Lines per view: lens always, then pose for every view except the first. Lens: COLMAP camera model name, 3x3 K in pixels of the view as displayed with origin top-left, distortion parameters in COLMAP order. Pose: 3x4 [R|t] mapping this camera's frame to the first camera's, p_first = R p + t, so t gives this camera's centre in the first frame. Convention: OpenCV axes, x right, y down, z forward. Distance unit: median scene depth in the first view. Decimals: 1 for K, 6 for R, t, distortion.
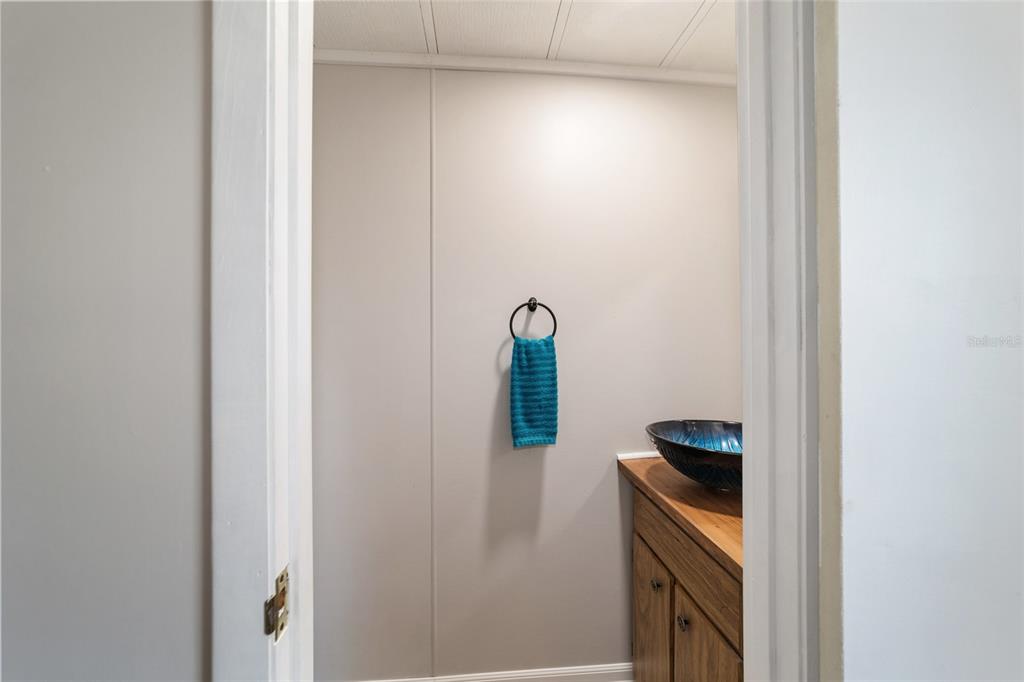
lens RADIAL K [[397.5, 0, 508.4], [0, 397.5, 339.9], [0, 0, 1]] dist [-0.004290, 0.000279]
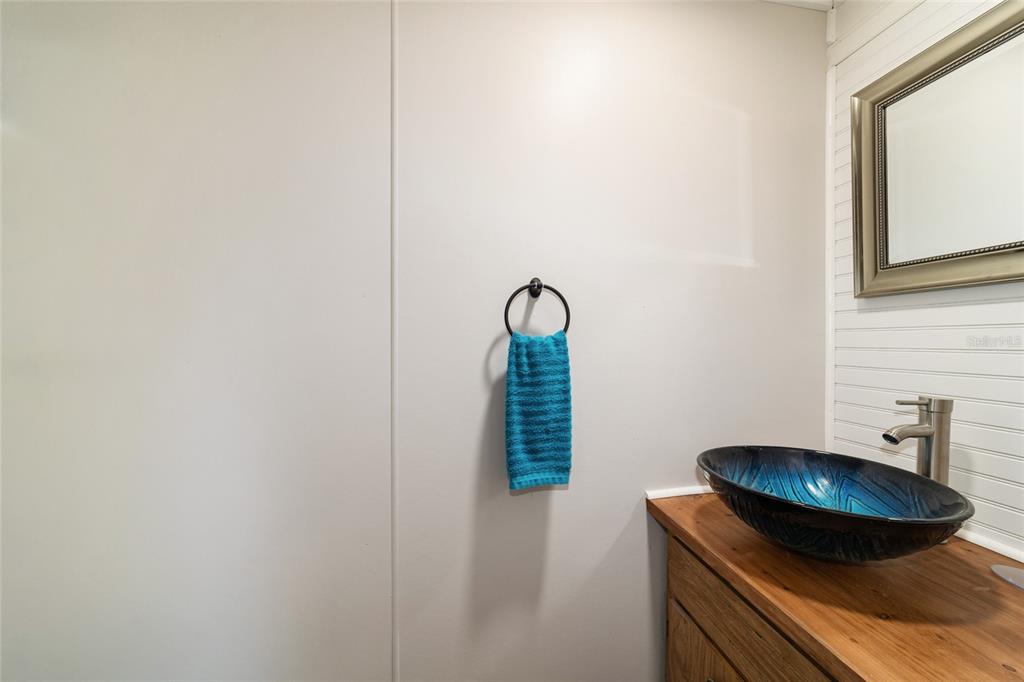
lens RADIAL K [[397.5, 0, 521.2], [0, 397.5, 342.6], [0, 0, 1]] dist [-0.004290, 0.000279]
pose [[0.996495, 0.003518, 0.083574, -0.025941], [-0.004133, 0.999966, 0.007187, 0.005276], [-0.083546, -0.007507, 0.996476, 0.299510]]
